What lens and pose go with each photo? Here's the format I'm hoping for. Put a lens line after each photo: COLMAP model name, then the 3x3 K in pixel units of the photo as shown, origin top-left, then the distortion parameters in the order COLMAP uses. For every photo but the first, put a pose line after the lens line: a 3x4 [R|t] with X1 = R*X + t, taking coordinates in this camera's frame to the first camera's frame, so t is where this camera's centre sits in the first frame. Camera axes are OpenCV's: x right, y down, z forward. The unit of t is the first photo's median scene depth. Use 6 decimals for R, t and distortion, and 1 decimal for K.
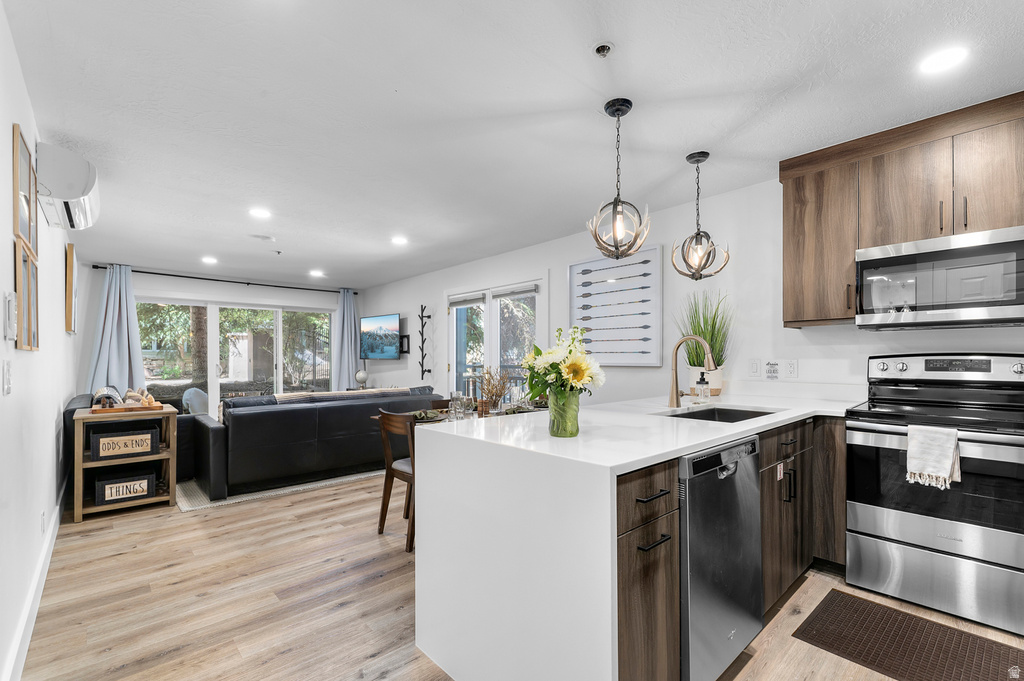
lens RADIAL K [[448.2, 0, 518.3], [0, 448.2, 362.5], [0, 0, 1]] dist [-0.001012, -0.000644]
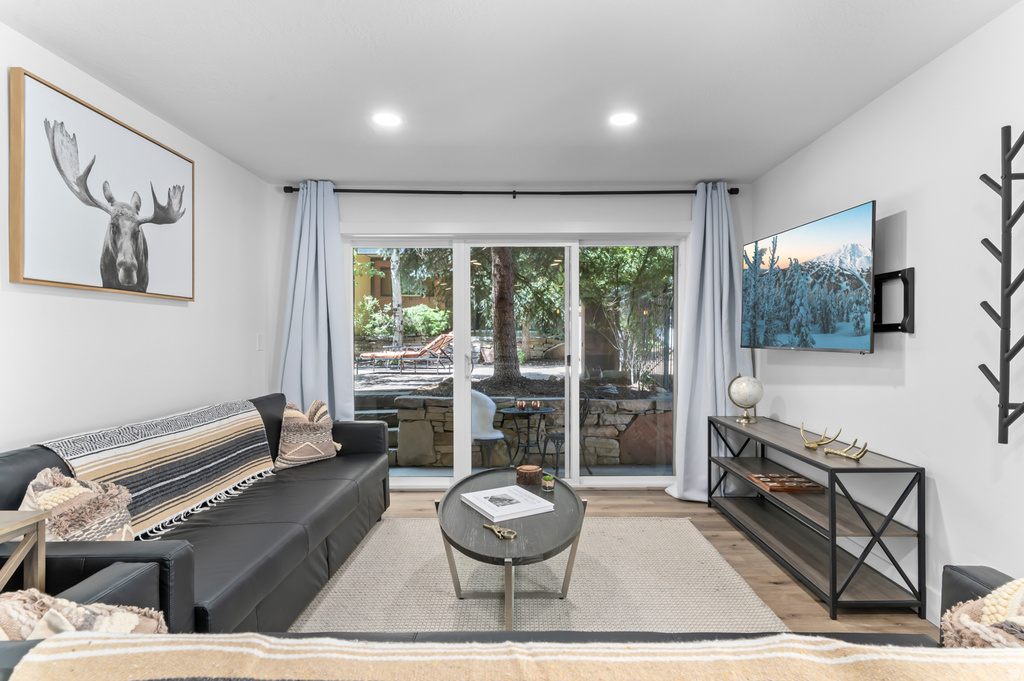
lens RADIAL K [[528.3, 0, 526.8], [0, 528.3, 342.1], [0, 0, 1]] dist [0.023032, -0.027293]
pose [[0.741912, 0.007162, -0.670459, -0.093334], [-0.008333, 0.999964, 0.001460, -0.005856], [0.670446, 0.004504, 0.741945, 0.271692]]
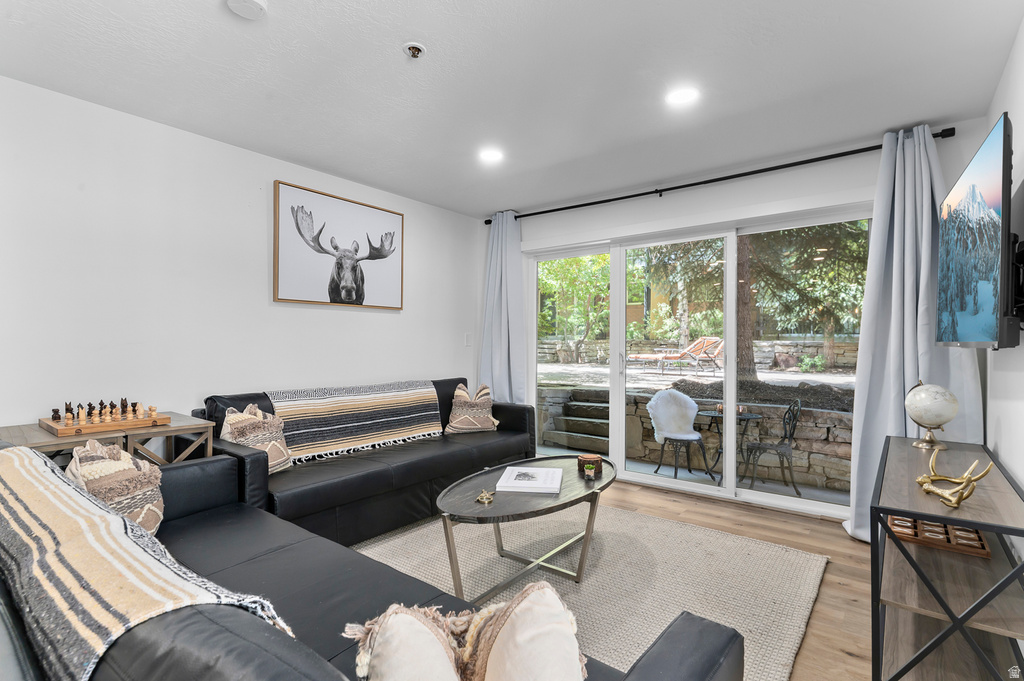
lens RADIAL K [[492.9, 0, 512.0], [0, 492.9, 340.5], [0, 0, 1]] dist [0.002129, -0.000269]
pose [[0.166890, -0.002873, -0.985971, -0.041816], [-0.014883, 0.999874, -0.005433, -0.002453], [0.985863, 0.015581, 0.166827, 0.354098]]
